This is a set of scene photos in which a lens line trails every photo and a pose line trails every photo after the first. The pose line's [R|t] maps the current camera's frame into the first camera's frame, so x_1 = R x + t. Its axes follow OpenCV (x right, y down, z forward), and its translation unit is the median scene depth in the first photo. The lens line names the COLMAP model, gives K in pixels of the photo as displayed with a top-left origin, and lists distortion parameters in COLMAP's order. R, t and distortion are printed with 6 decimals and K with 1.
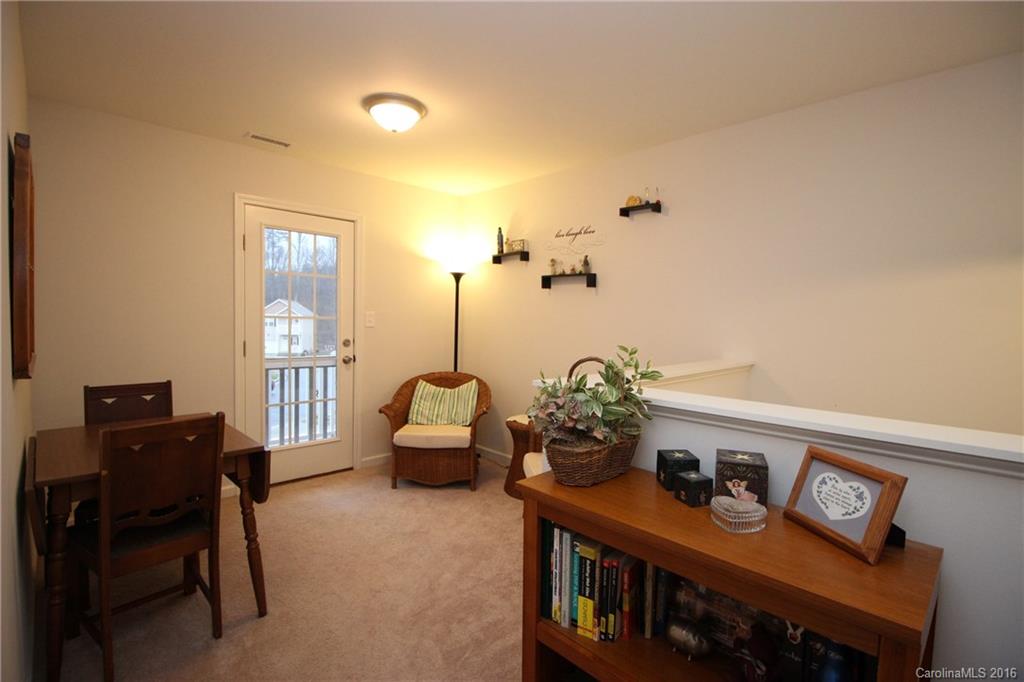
lens RADIAL K [[475.4, 0, 515.5], [0, 475.4, 340.3], [0, 0, 1]] dist [-0.003250, -0.008986]
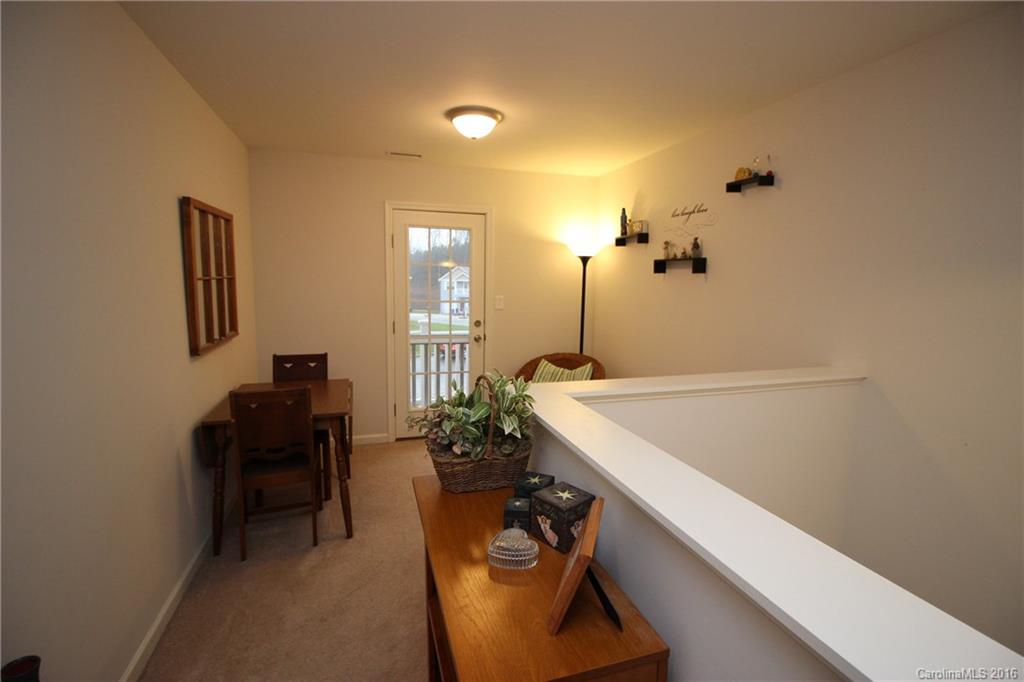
lens RADIAL K [[475.4, 0, 520.5], [0, 475.4, 338.5], [0, 0, 1]] dist [-0.003250, -0.008986]
pose [[0.893288, 0.049288, -0.446775, 0.254334], [-0.018593, 0.997171, 0.072831, -0.044987], [0.449101, -0.056752, 0.891677, 0.032889]]
